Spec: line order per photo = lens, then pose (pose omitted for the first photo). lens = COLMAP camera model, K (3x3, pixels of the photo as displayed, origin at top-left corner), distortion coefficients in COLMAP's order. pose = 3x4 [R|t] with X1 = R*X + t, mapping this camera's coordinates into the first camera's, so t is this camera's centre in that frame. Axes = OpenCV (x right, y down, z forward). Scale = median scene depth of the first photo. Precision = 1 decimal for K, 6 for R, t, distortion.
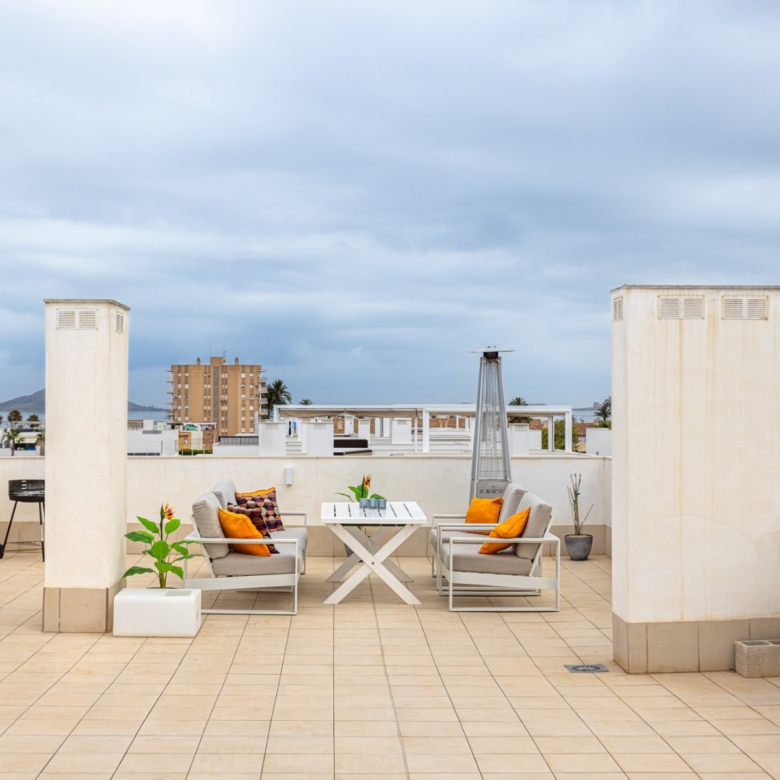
lens RADIAL K [[1382.1, 0, 391.0], [0, 1382.1, 388.6], [0, 0, 1]] dist [0.020662, 0.000000]
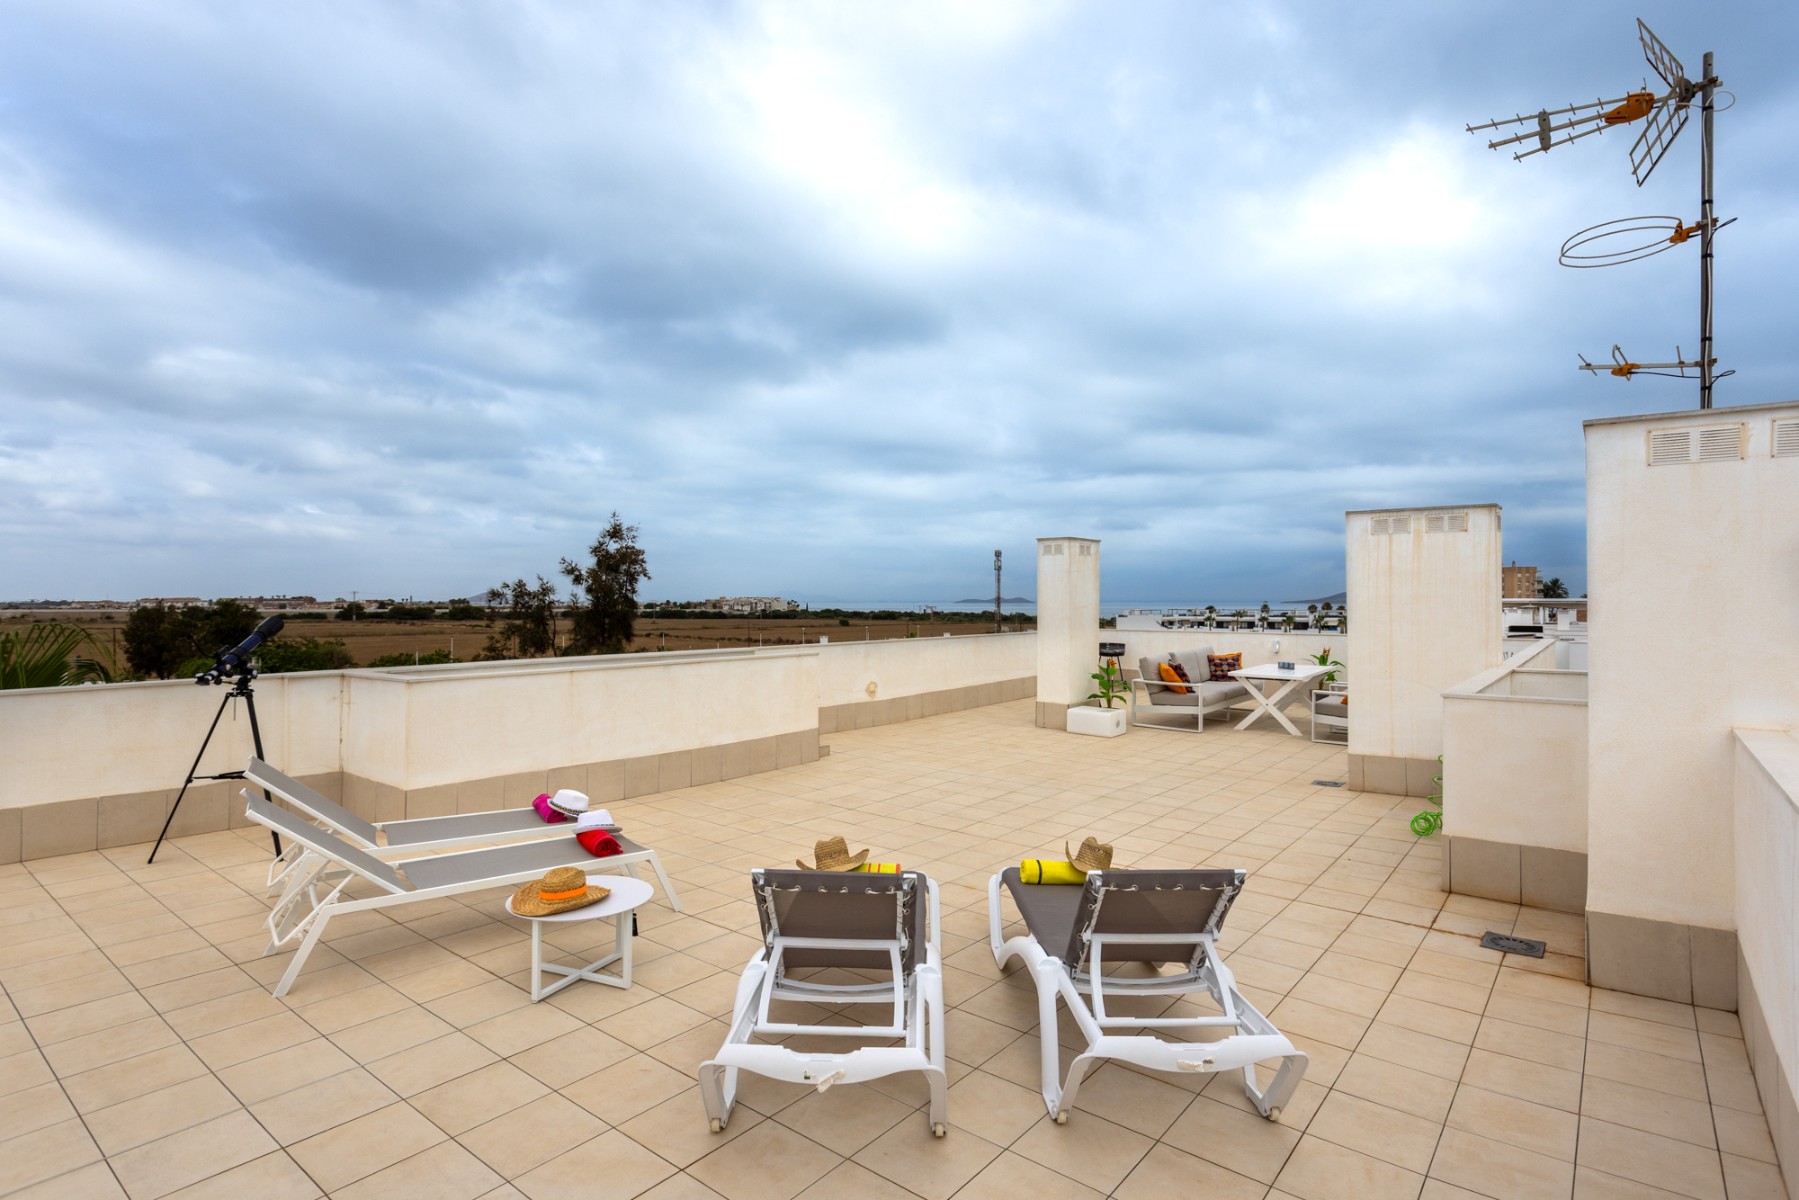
lens RADIAL K [[909.9, 0, 901.0], [0, 909.9, 589.0], [0, 0, 1]] dist [0.000961, 0.000038]
pose [[0.755490, -0.008257, -0.655109, 0.347958], [0.008908, 0.999958, -0.002331, 0.000947], [0.655100, -0.004074, 0.755531, 0.008716]]
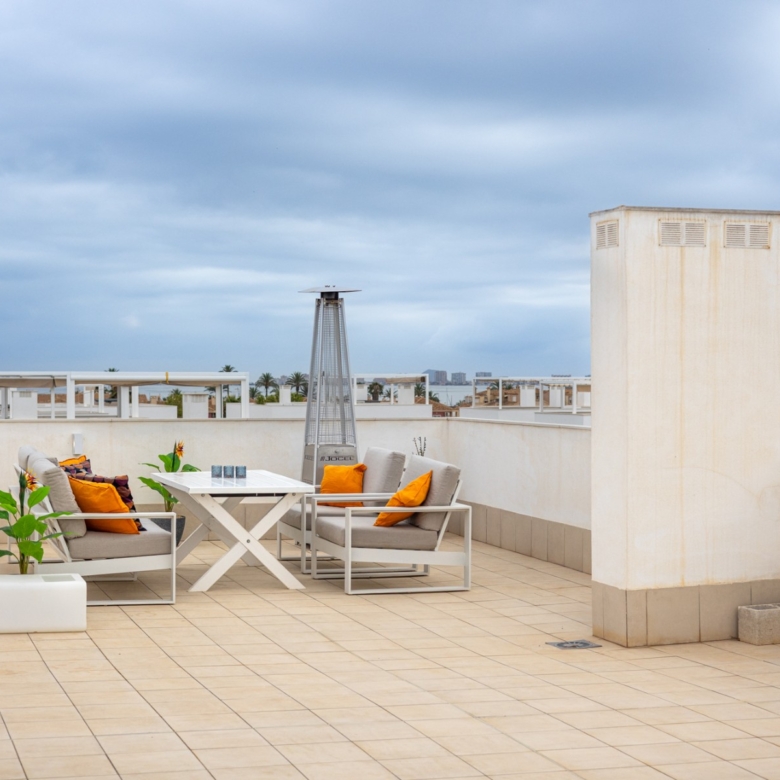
lens RADIAL K [[1699.9, 0, 388.7], [0, 1699.9, 392.5], [0, 0, 1]] dist [0.032557, 0.000000]
pose [[0.966986, -0.003118, 0.254811, -0.201780], [-0.001971, 0.999804, 0.019712, 0.017914], [-0.254823, -0.019563, 0.966790, -0.005671]]
